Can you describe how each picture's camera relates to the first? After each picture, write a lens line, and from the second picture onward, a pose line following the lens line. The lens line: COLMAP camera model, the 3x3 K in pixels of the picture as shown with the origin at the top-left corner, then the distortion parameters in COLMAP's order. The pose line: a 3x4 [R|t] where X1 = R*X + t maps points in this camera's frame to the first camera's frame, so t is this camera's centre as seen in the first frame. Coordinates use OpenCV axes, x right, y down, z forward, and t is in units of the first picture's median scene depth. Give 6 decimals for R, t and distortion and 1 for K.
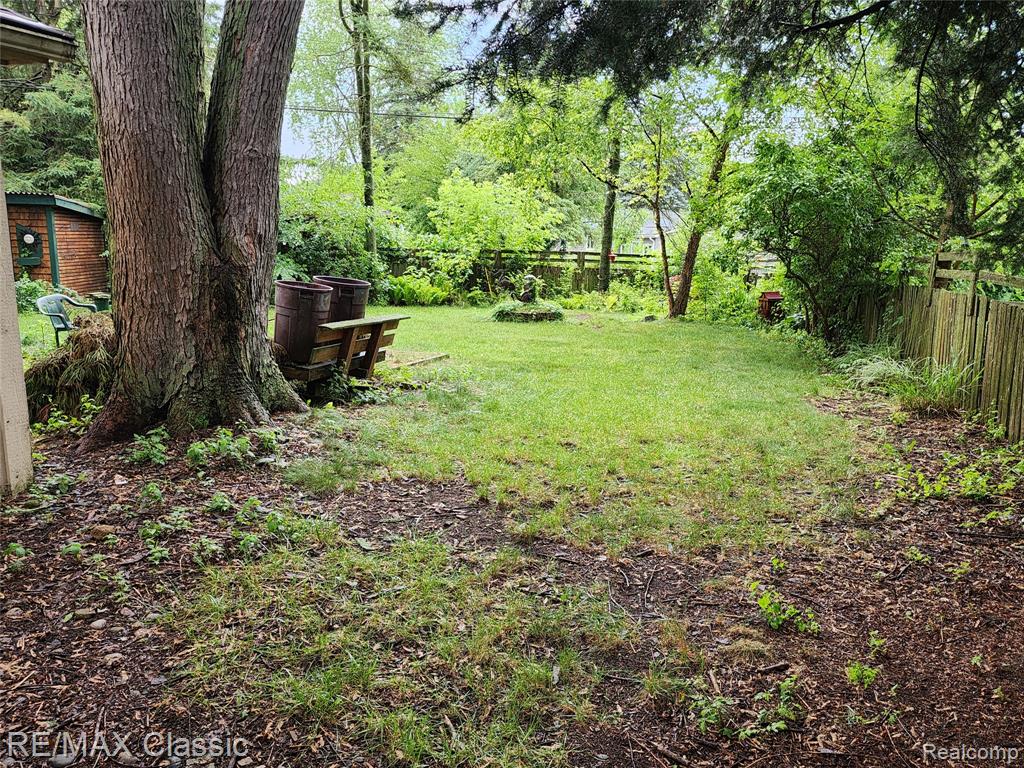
lens RADIAL K [[687.8, 0, 511.1], [0, 687.8, 381.3], [0, 0, 1]] dist [0.077226, -0.064608]
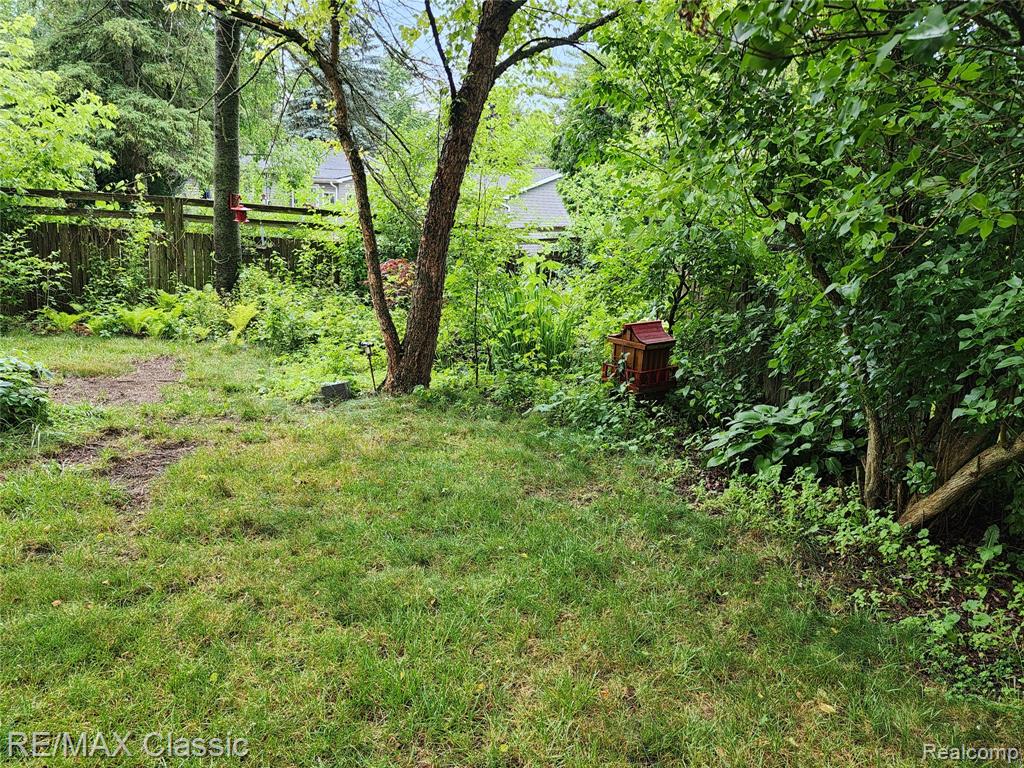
lens RADIAL K [[687.8, 0, 511.1], [0, 687.8, 381.3], [0, 0, 1]] dist [0.077226, -0.064608]
pose [[0.907818, -0.077272, 0.412183, 0.110282], [0.050171, 0.995830, 0.076188, -0.096509], [-0.416352, -0.048485, 0.907910, 0.515027]]
